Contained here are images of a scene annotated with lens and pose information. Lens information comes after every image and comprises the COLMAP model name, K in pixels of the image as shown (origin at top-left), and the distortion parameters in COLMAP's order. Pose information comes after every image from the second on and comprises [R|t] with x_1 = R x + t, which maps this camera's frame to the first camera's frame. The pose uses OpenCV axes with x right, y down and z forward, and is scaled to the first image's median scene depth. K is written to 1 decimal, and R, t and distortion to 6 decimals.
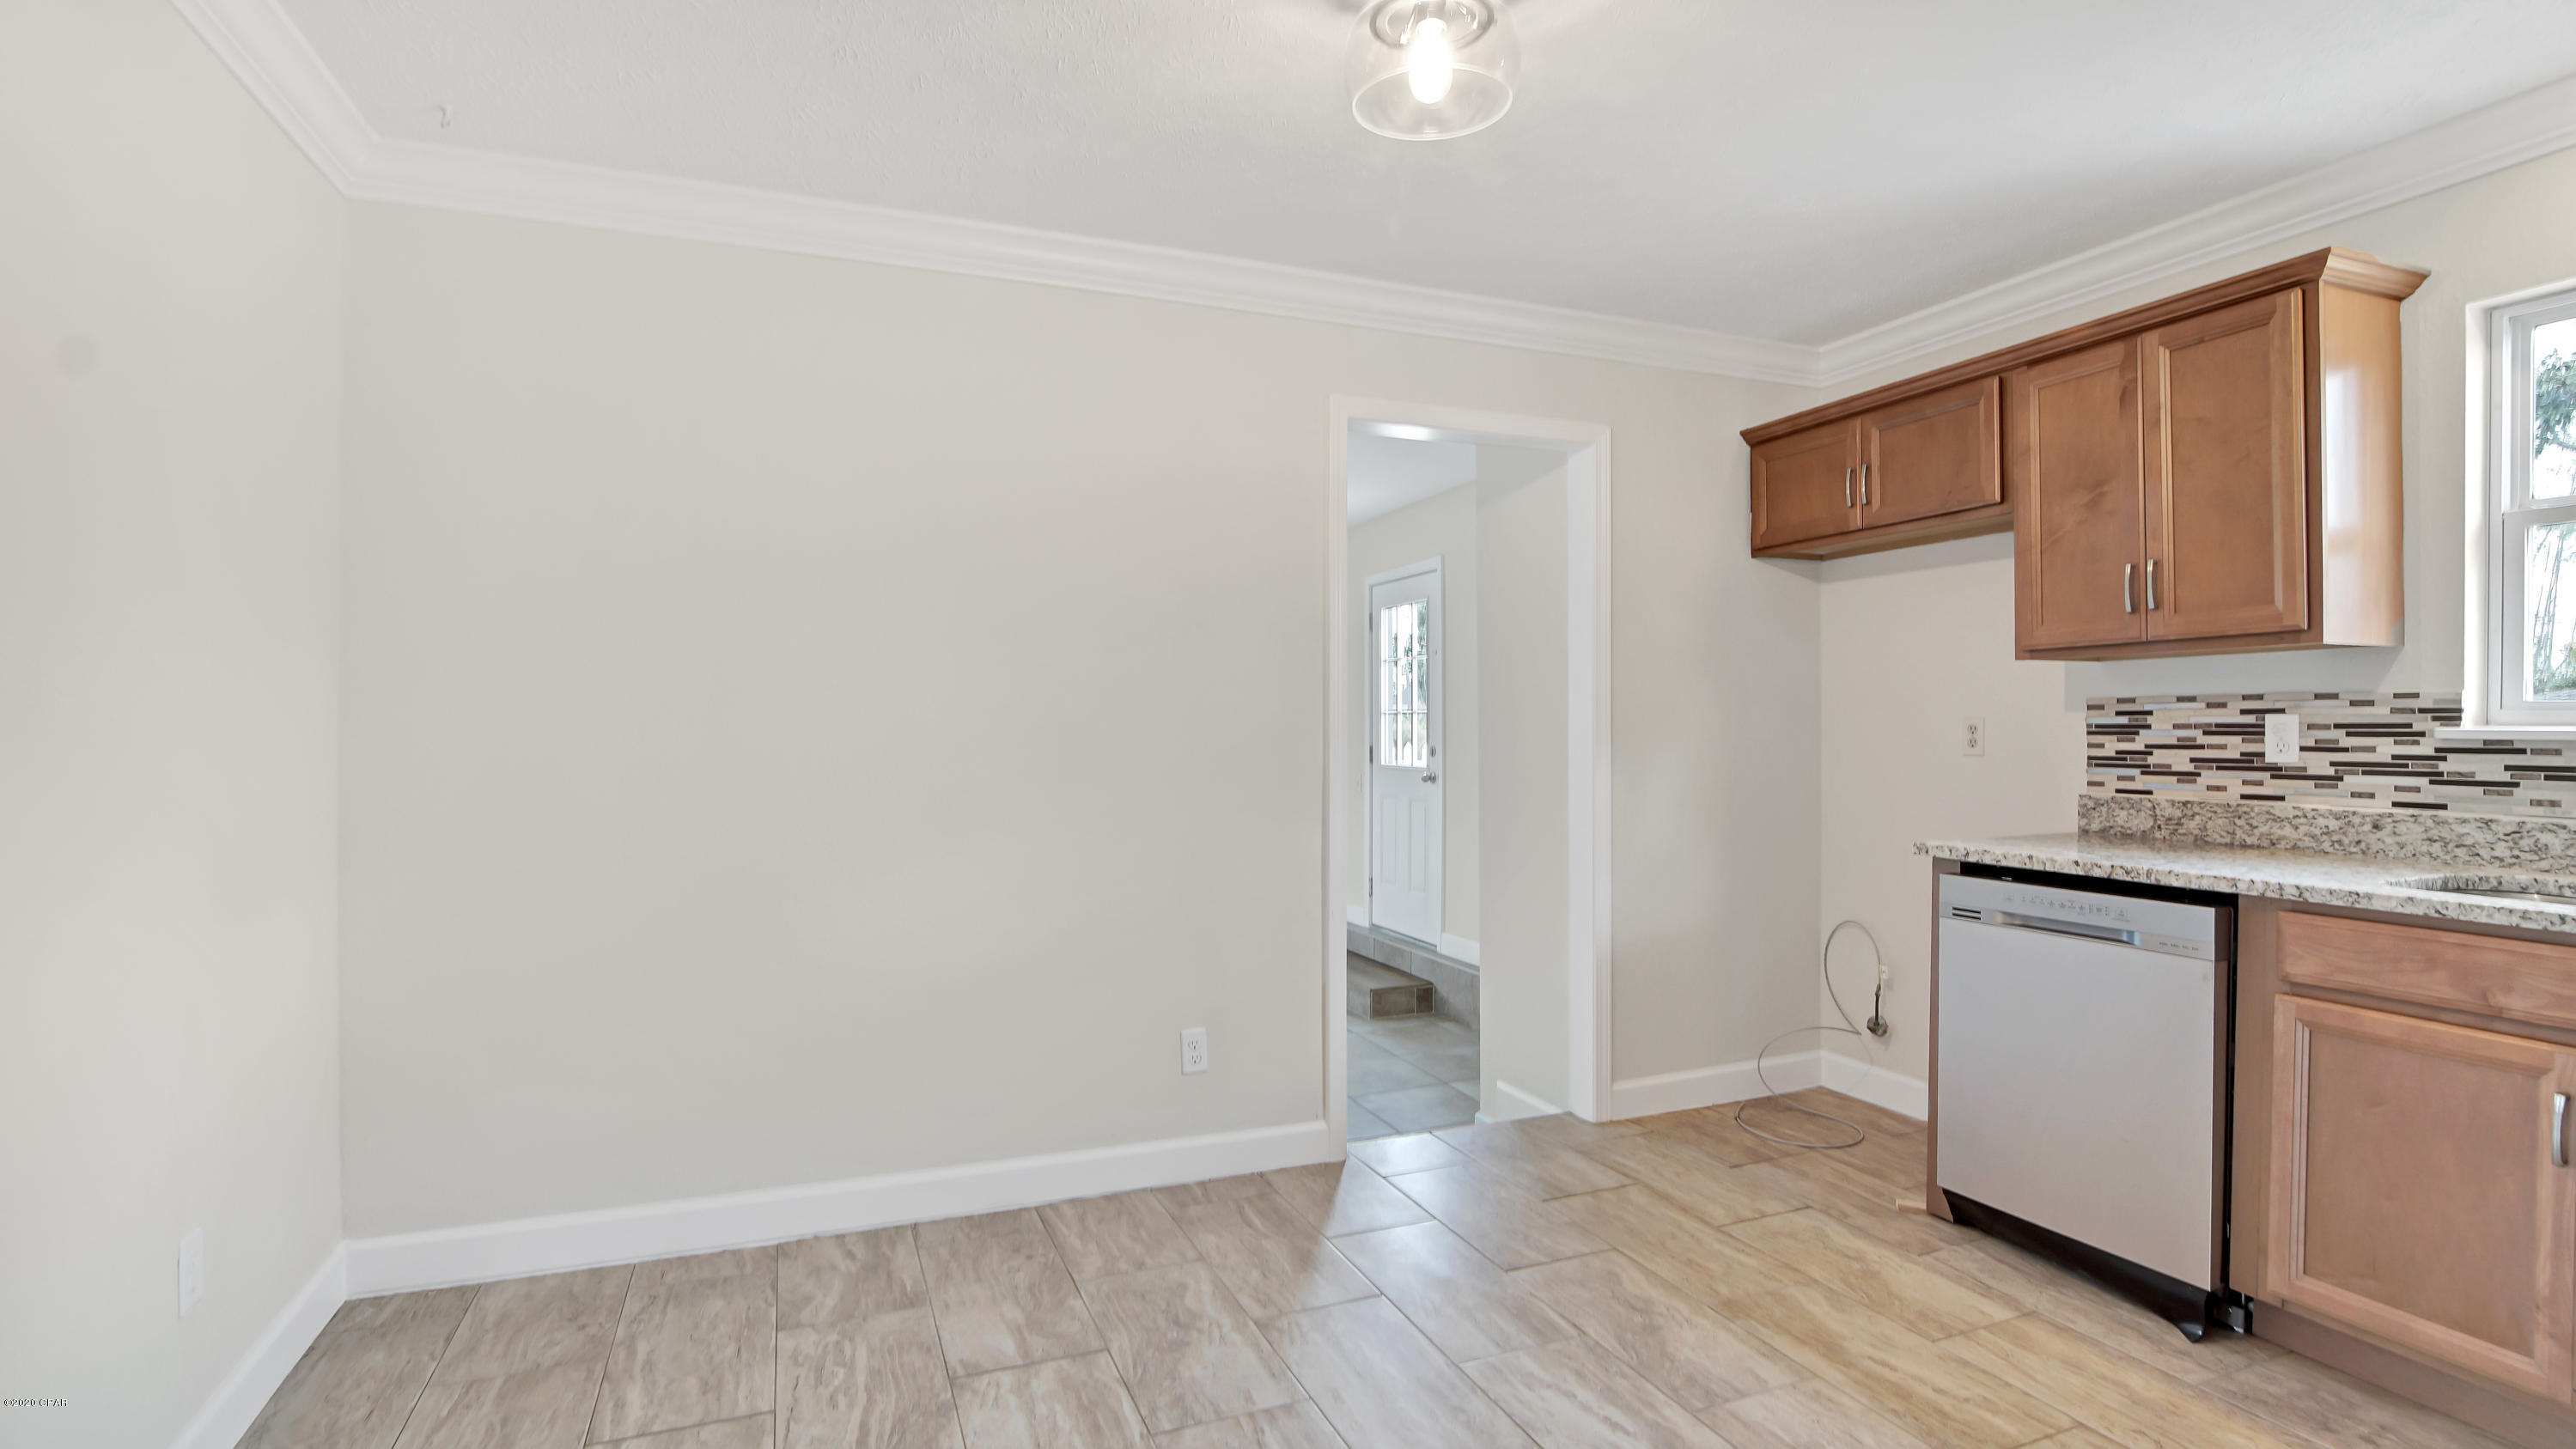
lens RADIAL K [[1241.4, 0, 1292.4], [0, 1241.4, 737.5], [0, 0, 1]] dist [-0.002500, -0.000178]
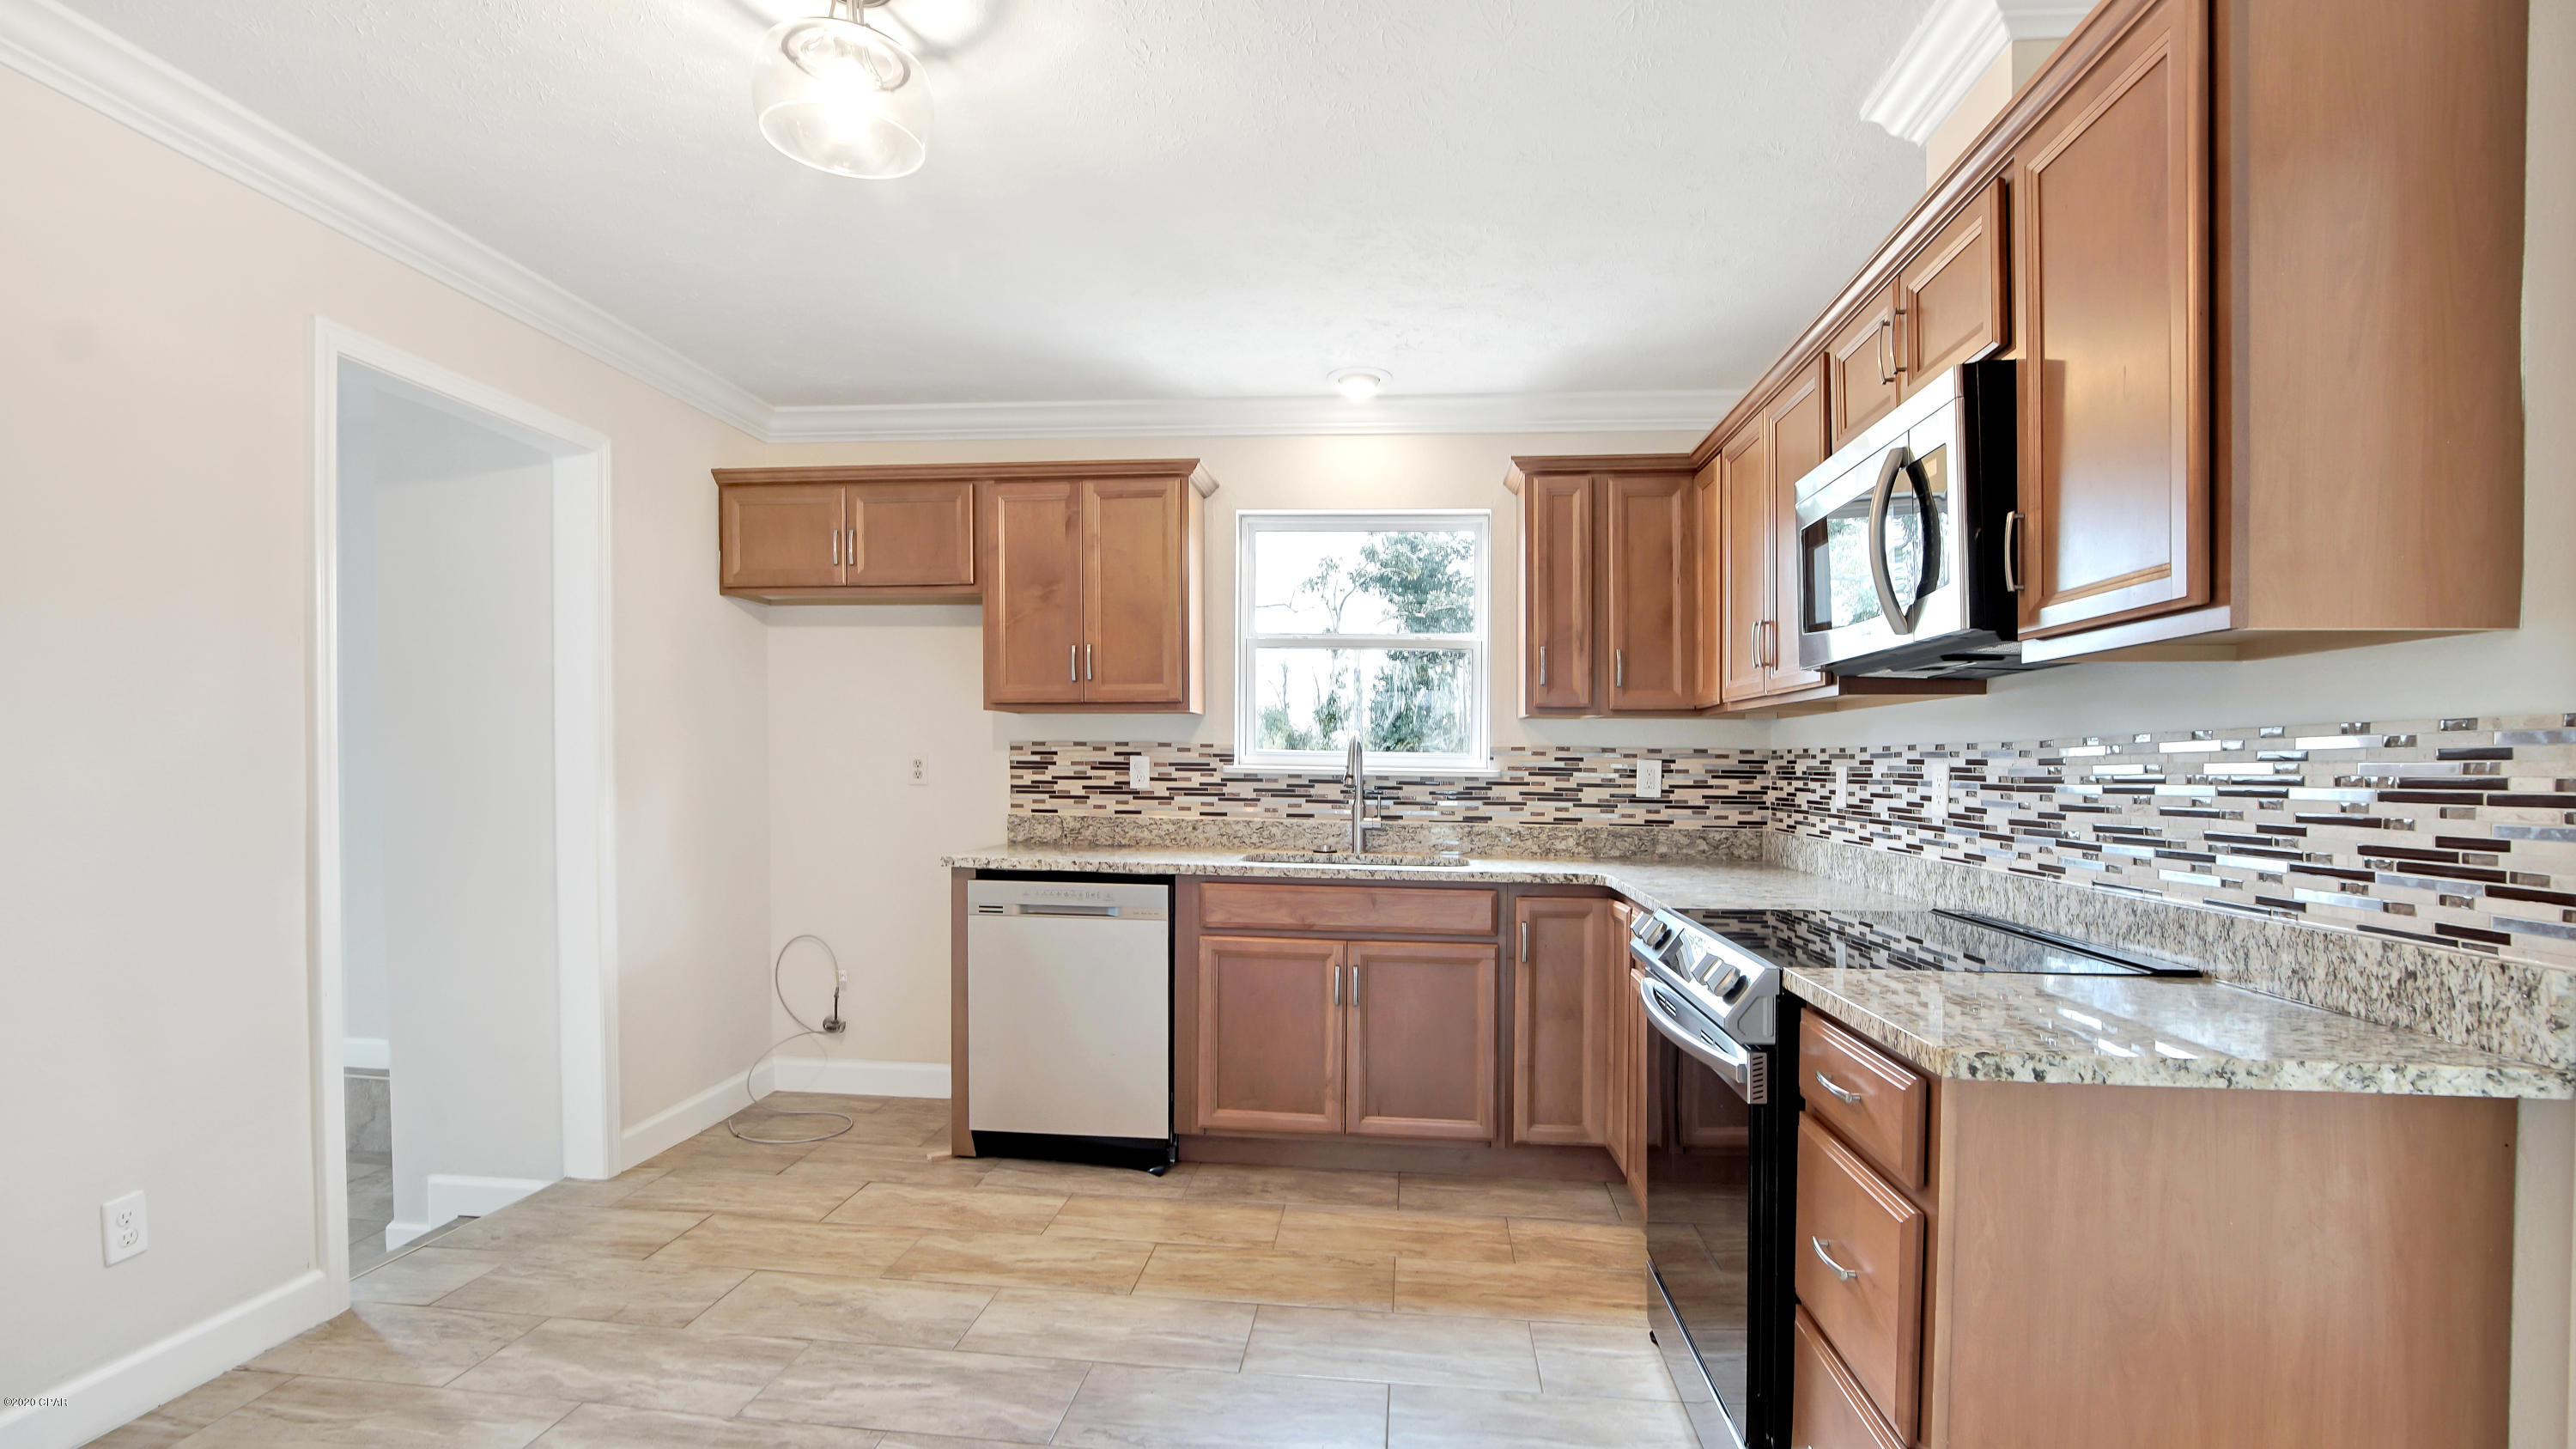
lens RADIAL K [[1219.8, 0, 1286.1], [0, 1219.8, 788.9], [0, 0, 1]] dist [-0.000814, 0.000358]
pose [[0.475307, -0.009106, 0.879773, -0.407292], [-0.005044, 0.999902, 0.013074, 0.000737], [-0.879806, -0.010652, 0.475214, 0.142268]]
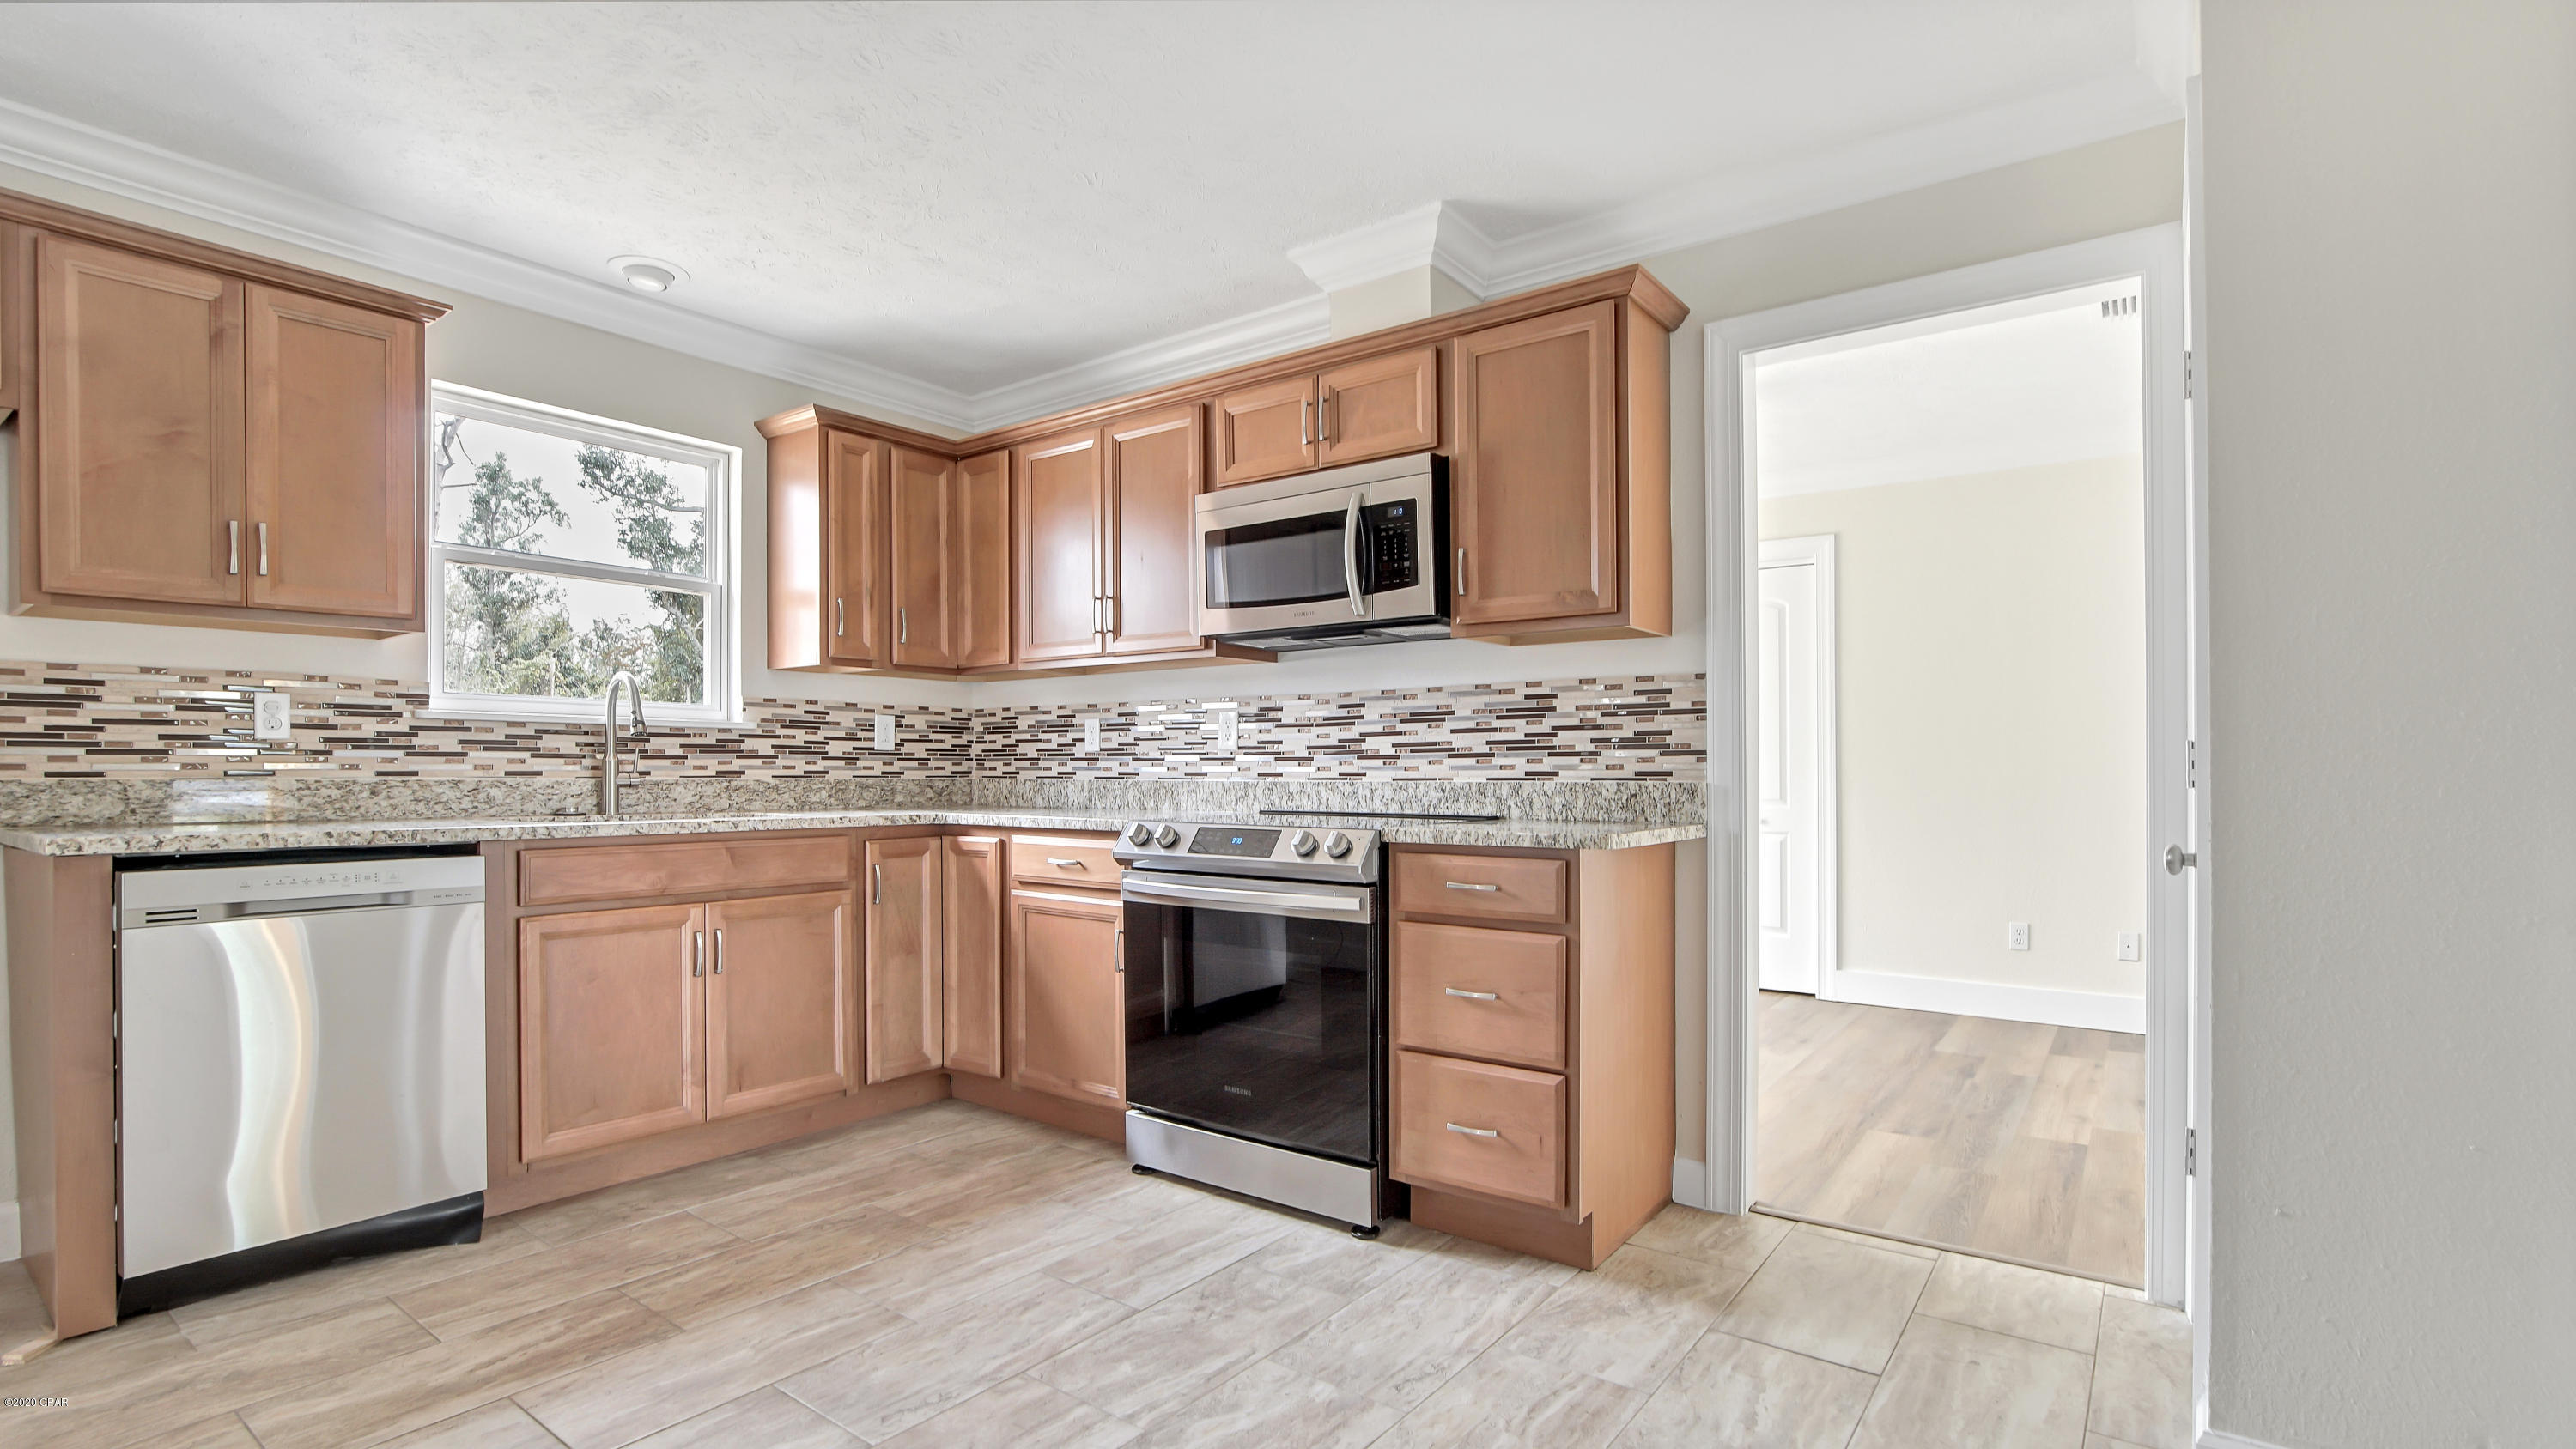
lens RADIAL K [[1198.4, 0, 1292.0], [0, 1198.4, 756.0], [0, 0, 1]] dist [-0.002849, -0.000584]
pose [[-0.510038, 0.013068, 0.860052, -0.495578], [0.011289, 0.999900, -0.008498, 0.052102], [-0.860078, 0.005374, -0.510135, 0.763642]]
